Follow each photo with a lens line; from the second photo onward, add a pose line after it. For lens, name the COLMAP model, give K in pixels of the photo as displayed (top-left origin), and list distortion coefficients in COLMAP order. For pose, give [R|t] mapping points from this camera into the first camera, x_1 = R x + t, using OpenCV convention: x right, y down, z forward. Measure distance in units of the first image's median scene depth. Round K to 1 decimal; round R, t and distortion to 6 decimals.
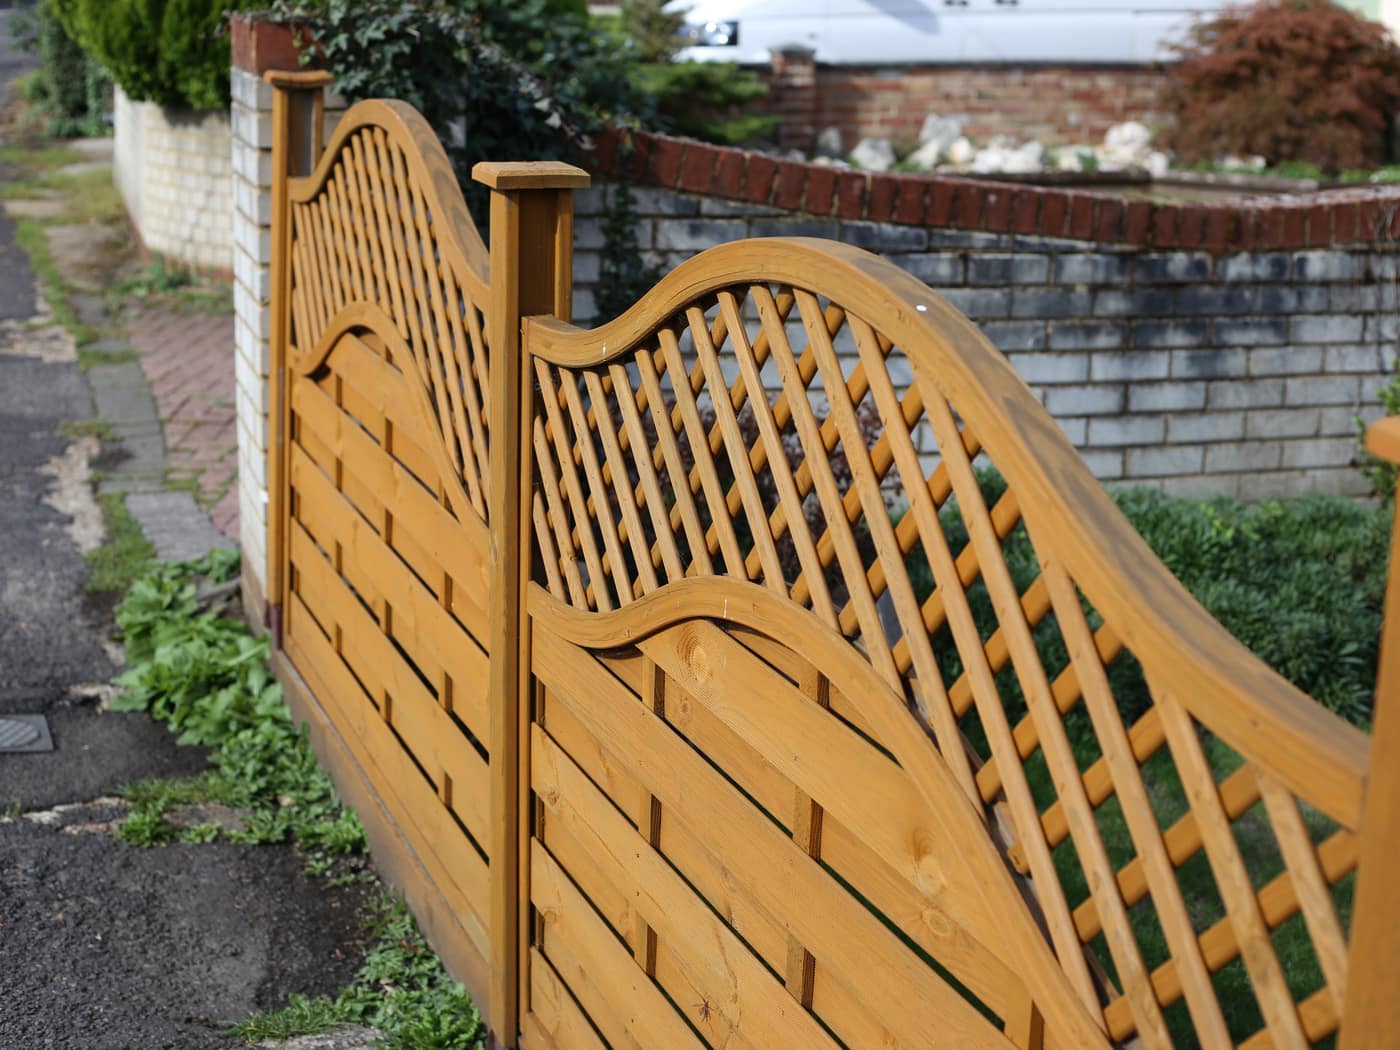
lens RADIAL K [[2281.4, 0, 700.0], [0, 2281.4, 525.0], [0, 0, 1]] dist [-0.072767, -0.159102]
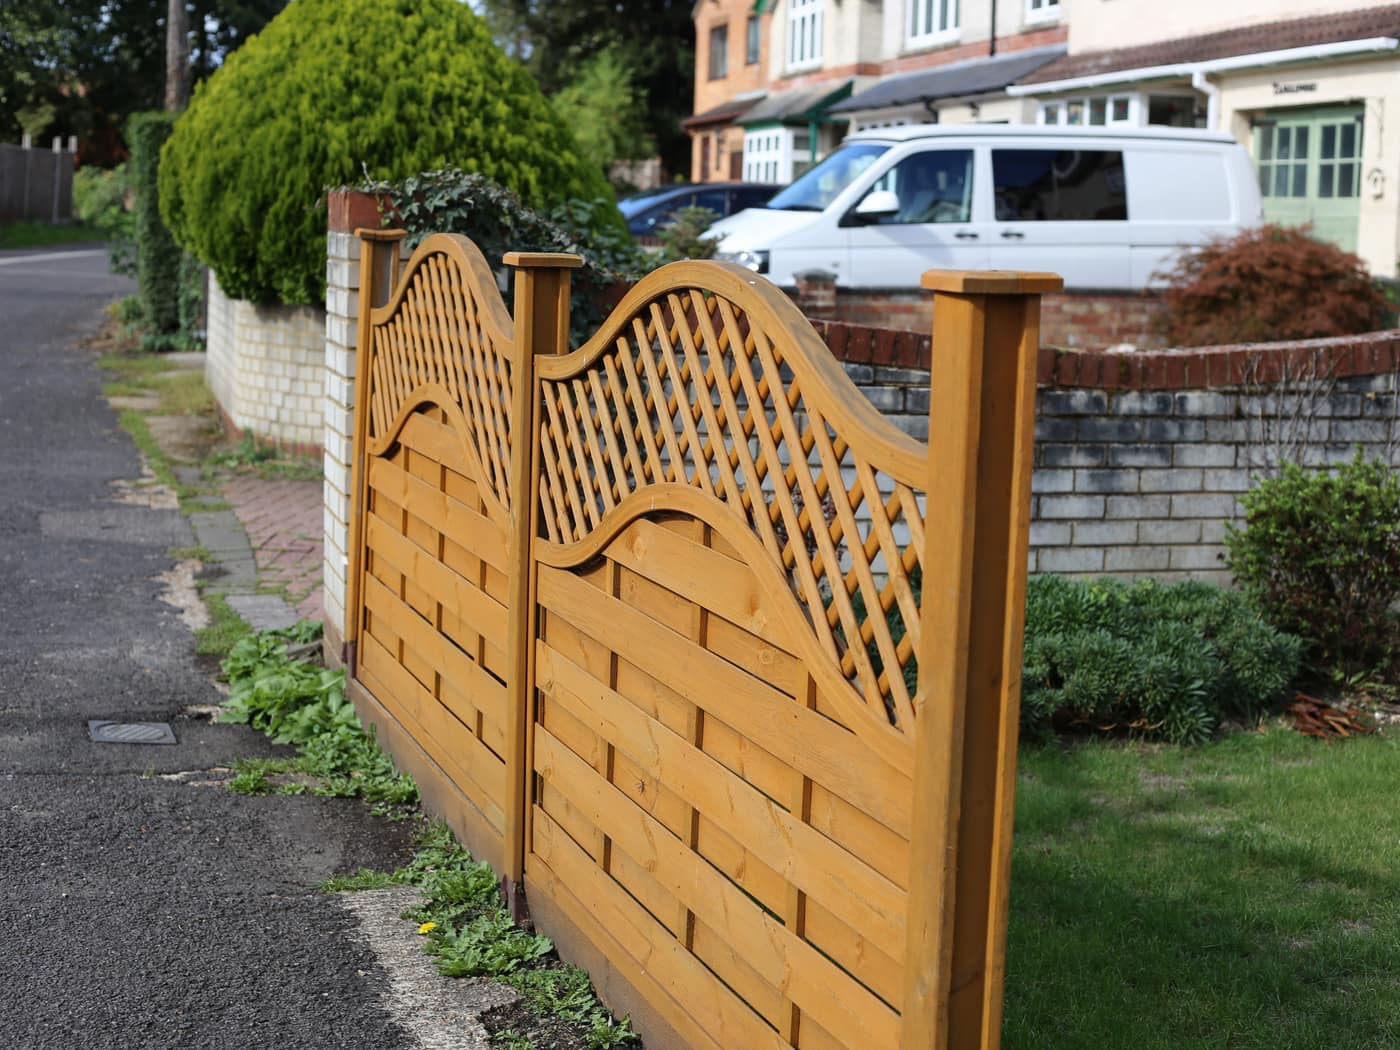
lens RADIAL K [[2281.4, 0, 700.0], [0, 2281.4, 525.0], [0, 0, 1]] dist [-0.072767, -0.159102]
pose [[0.999616, 0.009684, -0.025950, 0.037384], [-0.012547, 0.993569, -0.112531, 0.100230], [0.024693, 0.112813, 0.993309, -0.245279]]
